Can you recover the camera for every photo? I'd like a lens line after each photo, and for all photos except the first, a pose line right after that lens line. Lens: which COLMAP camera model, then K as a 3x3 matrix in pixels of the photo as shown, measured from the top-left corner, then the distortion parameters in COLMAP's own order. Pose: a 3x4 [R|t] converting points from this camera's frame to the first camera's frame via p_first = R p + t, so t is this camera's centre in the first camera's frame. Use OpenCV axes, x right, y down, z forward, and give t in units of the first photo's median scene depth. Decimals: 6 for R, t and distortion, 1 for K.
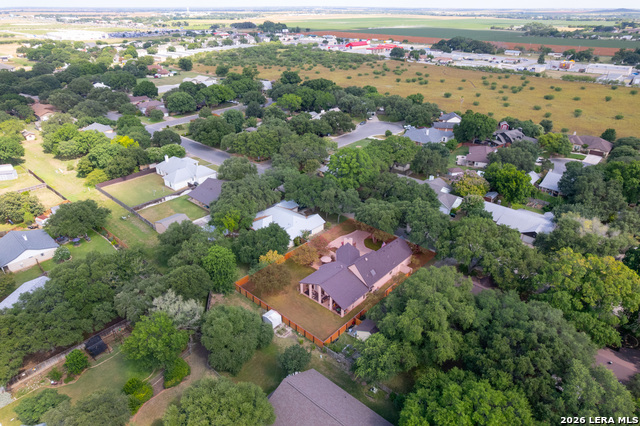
lens RADIAL K [[403.4, 0, 318.9], [0, 403.4, 215.1], [0, 0, 1]] dist [-0.028224, 0.025417]
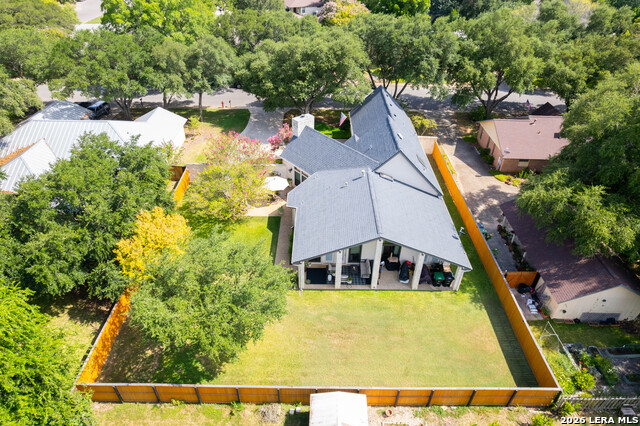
lens RADIAL K [[403.4, 0, 320.9], [0, 403.4, 216.3], [0, 0, 1]] dist [-0.028224, 0.025417]
pose [[0.755710, -0.392693, 0.524114, -0.036600], [0.300331, 0.918977, 0.255503, 0.010432], [-0.581983, -0.035678, 0.812418, 0.134225]]
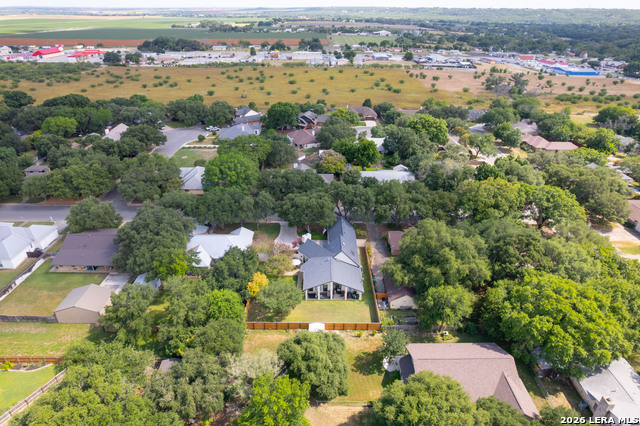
lens RADIAL K [[403.4, 0, 320.7], [0, 403.4, 211.9], [0, 0, 1]] dist [-0.028224, 0.025417]
pose [[0.756008, -0.305705, 0.578788, -0.099001], [0.308319, 0.946314, 0.097101, -0.017481], [-0.577400, 0.105042, 0.809676, 0.030670]]
